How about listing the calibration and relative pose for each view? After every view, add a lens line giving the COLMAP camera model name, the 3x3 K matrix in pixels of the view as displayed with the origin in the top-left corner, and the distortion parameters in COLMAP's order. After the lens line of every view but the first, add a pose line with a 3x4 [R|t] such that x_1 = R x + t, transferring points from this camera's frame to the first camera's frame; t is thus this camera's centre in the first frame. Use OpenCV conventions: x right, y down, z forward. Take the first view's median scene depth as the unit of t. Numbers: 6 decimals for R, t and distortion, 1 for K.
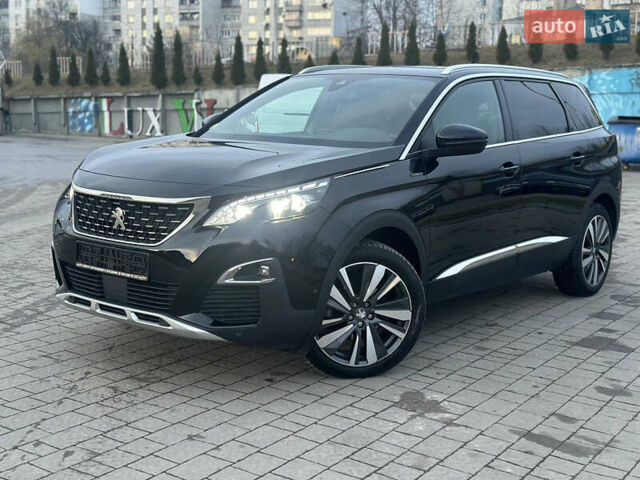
lens RADIAL K [[875.7, 0, 317.5], [0, 875.7, 183.4], [0, 0, 1]] dist [0.120391, -0.119575]
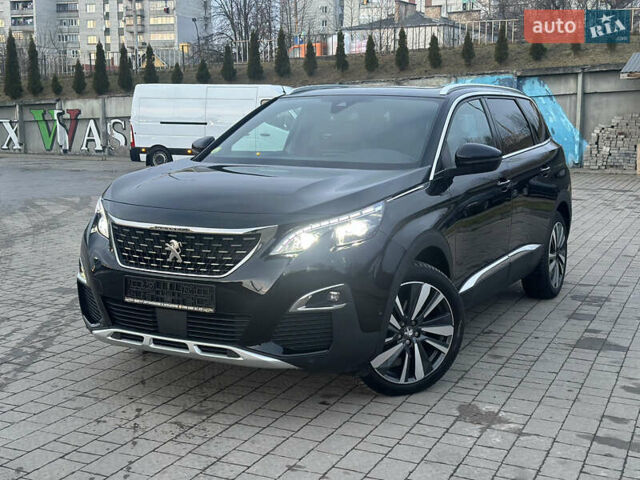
lens RADIAL K [[875.7, 0, 317.5], [0, 875.7, 183.4], [0, 0, 1]] dist [0.120391, -0.119575]
pose [[0.985209, -0.034298, 0.167892, -0.229148], [0.035252, 0.999375, -0.002705, -0.027373], [-0.167694, 0.008584, 0.985802, 0.000578]]
